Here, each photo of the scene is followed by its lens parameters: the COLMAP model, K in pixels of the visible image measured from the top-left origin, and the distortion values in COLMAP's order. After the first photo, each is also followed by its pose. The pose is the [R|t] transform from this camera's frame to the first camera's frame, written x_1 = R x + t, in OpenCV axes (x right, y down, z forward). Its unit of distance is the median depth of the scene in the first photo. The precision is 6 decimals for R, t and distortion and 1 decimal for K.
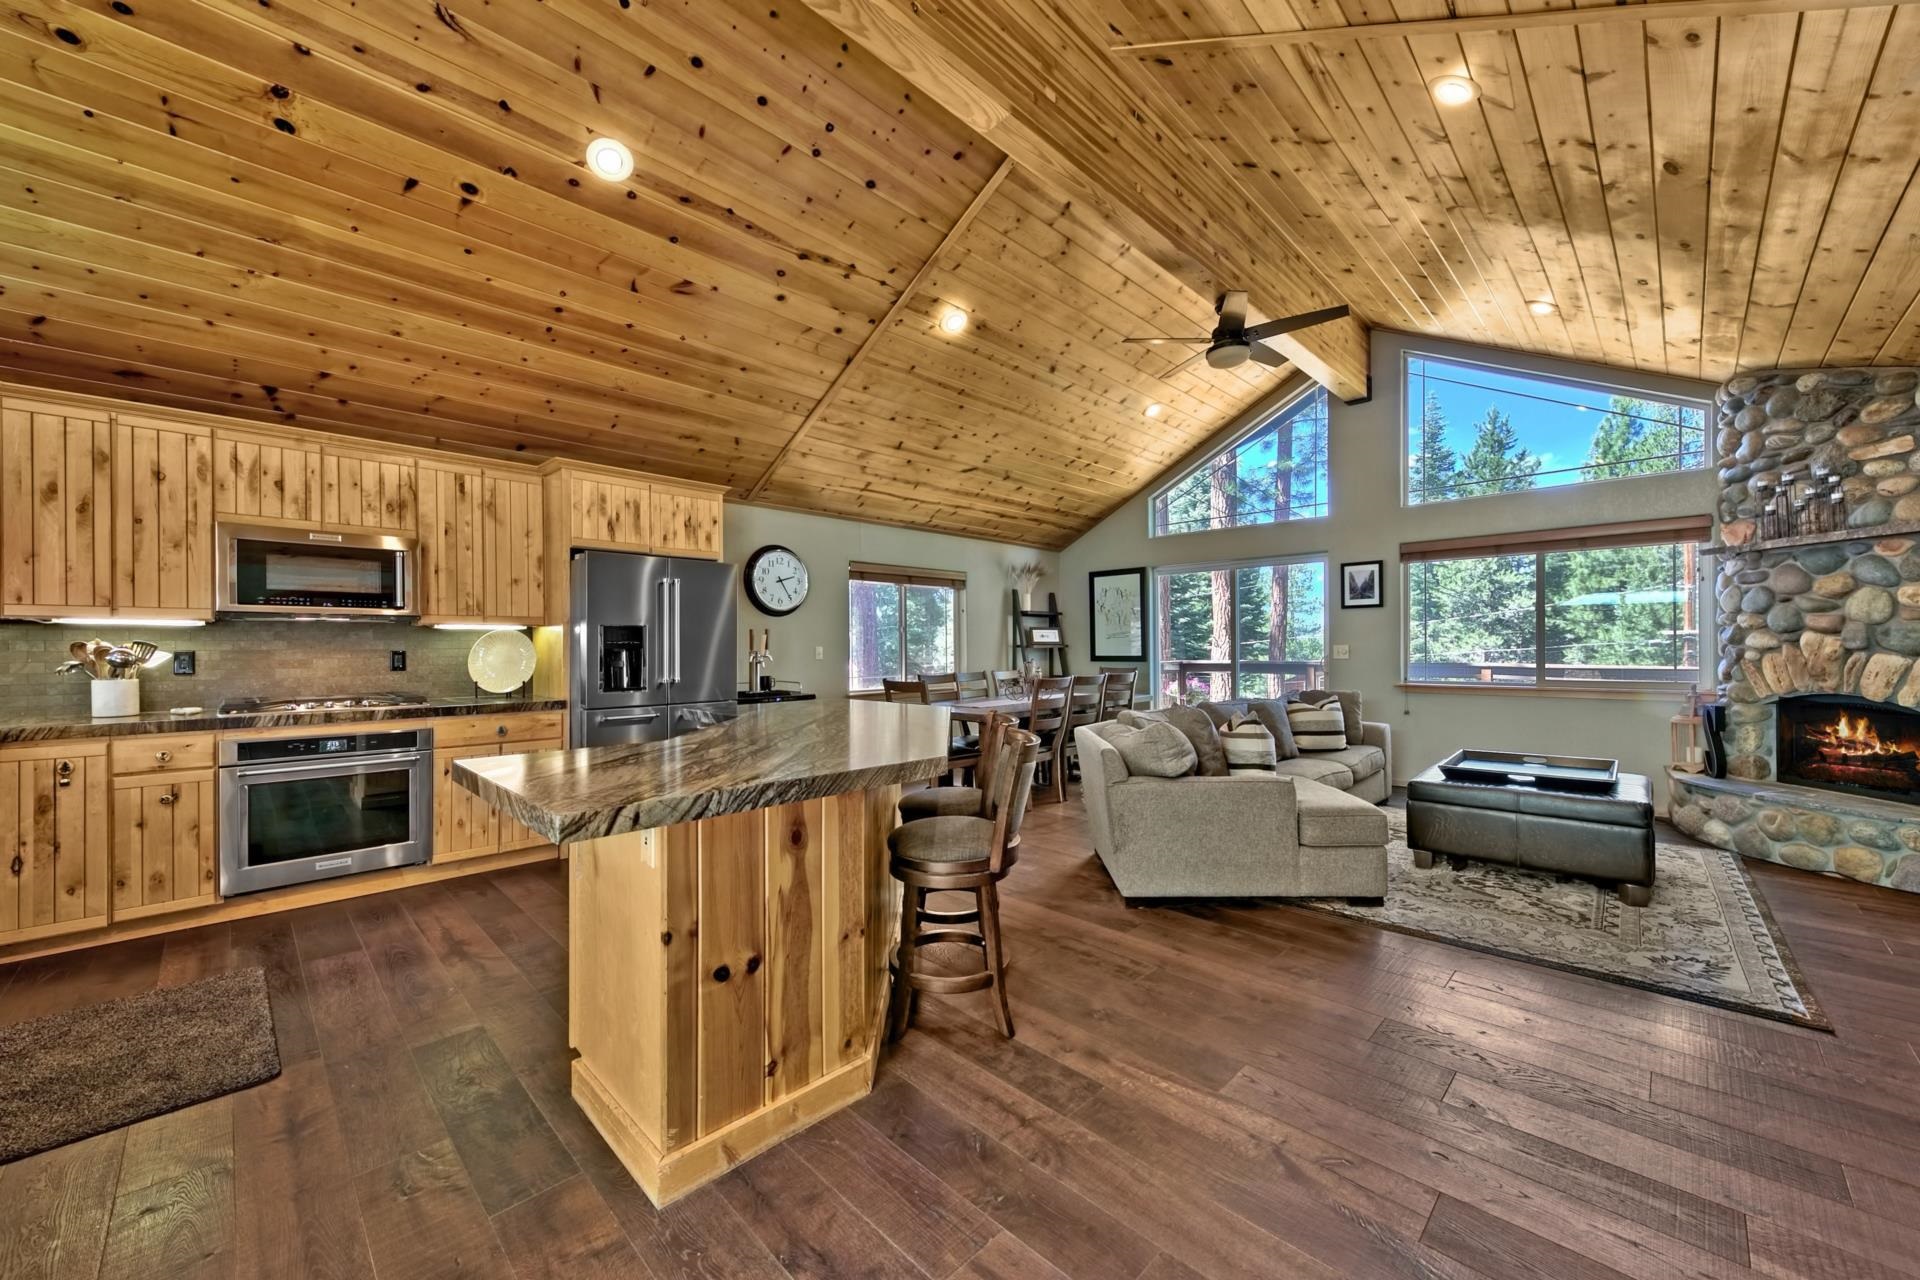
lens RADIAL K [[717.2, 0, 976.5], [0, 717.2, 645.6], [0, 0, 1]] dist [0.047716, -0.010567]
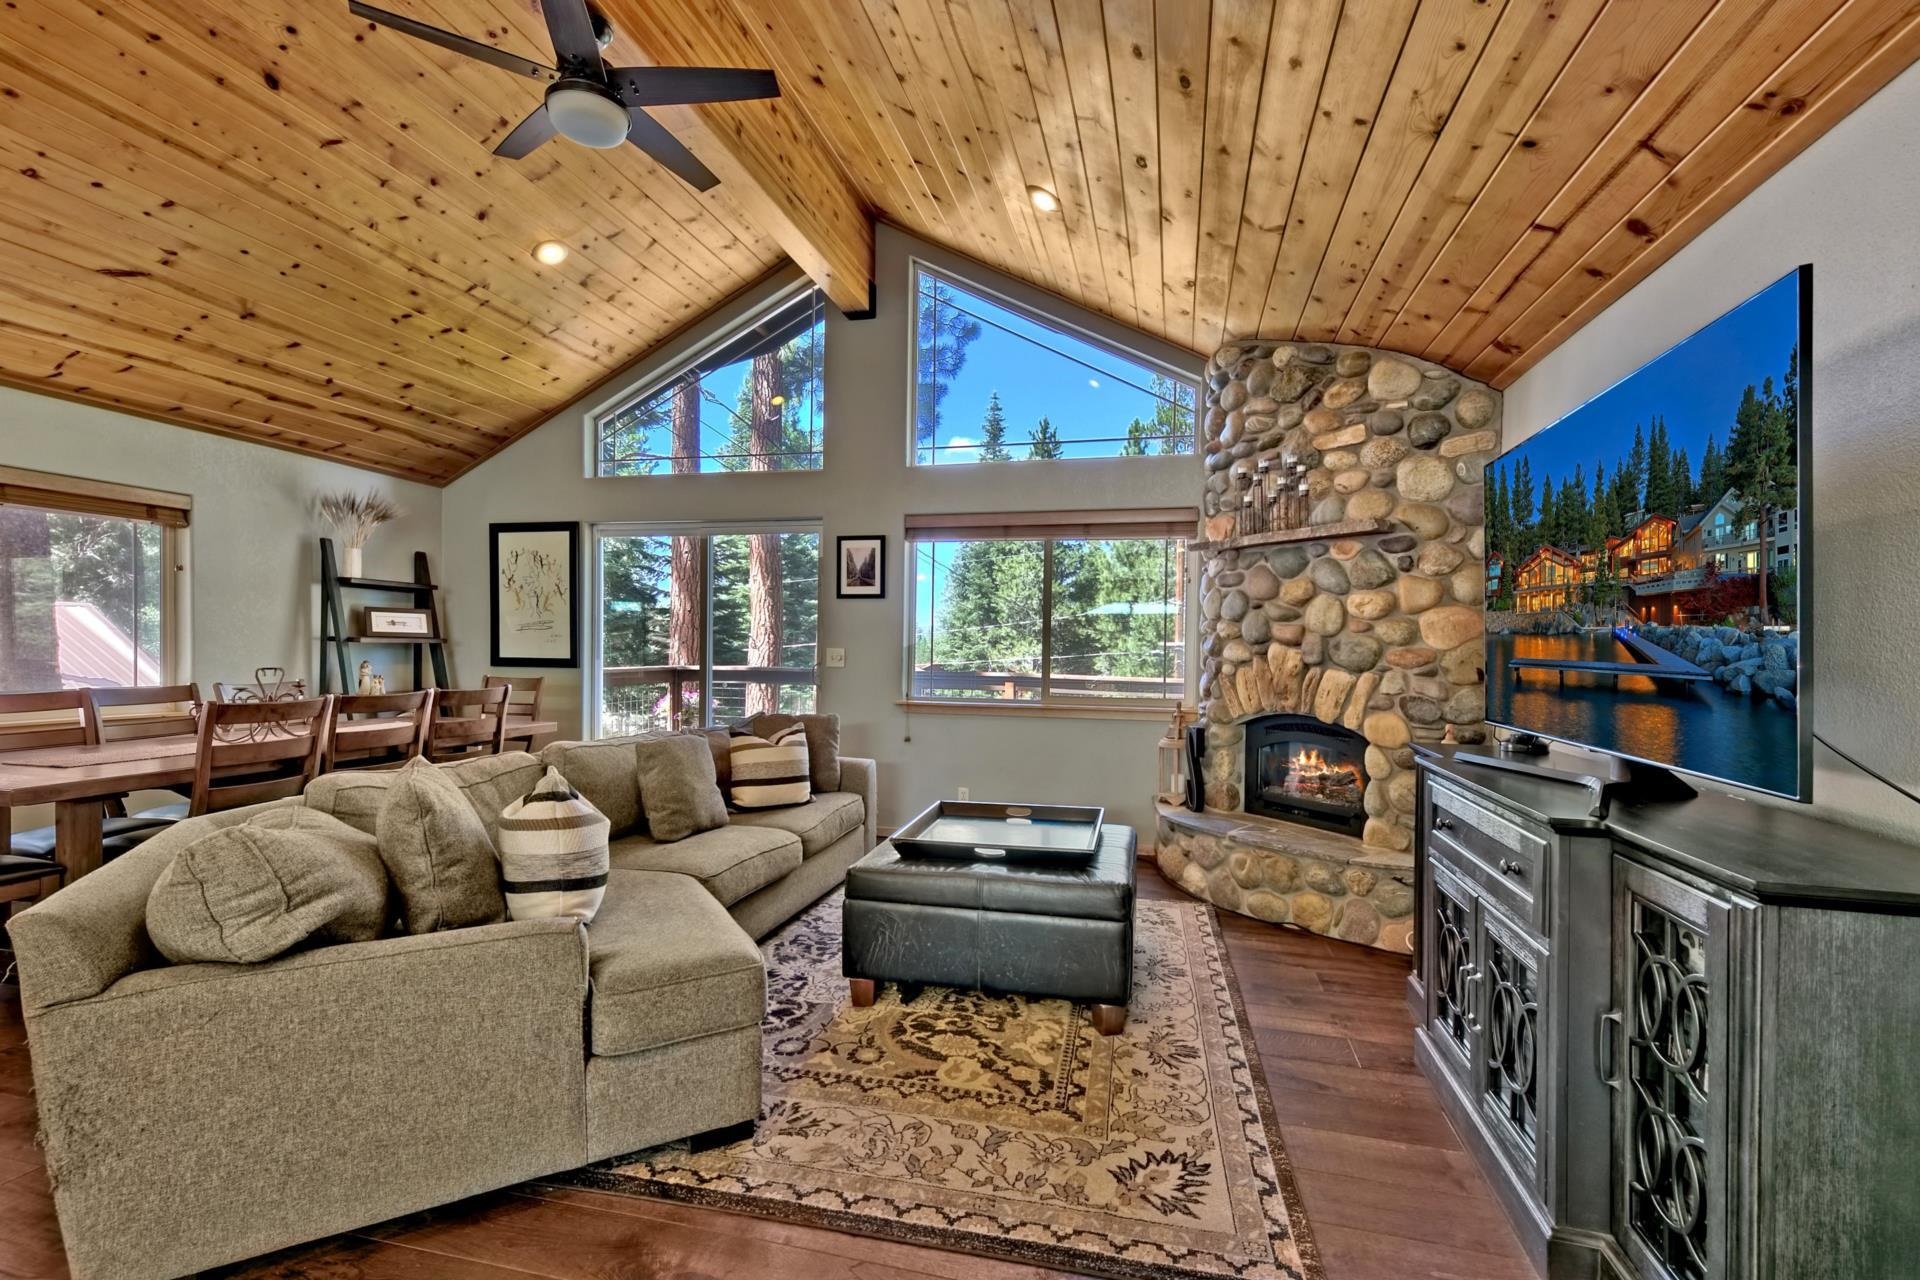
lens RADIAL K [[893.1, 0, 927.2], [0, 893.1, 652.0], [0, 0, 1]] dist [0.069067, 0.000053]
pose [[0.881294, 0.019036, 0.472184, 0.264281], [-0.022565, 0.999744, 0.001813, -0.001121], [-0.472029, -0.012253, 0.881498, 0.270696]]
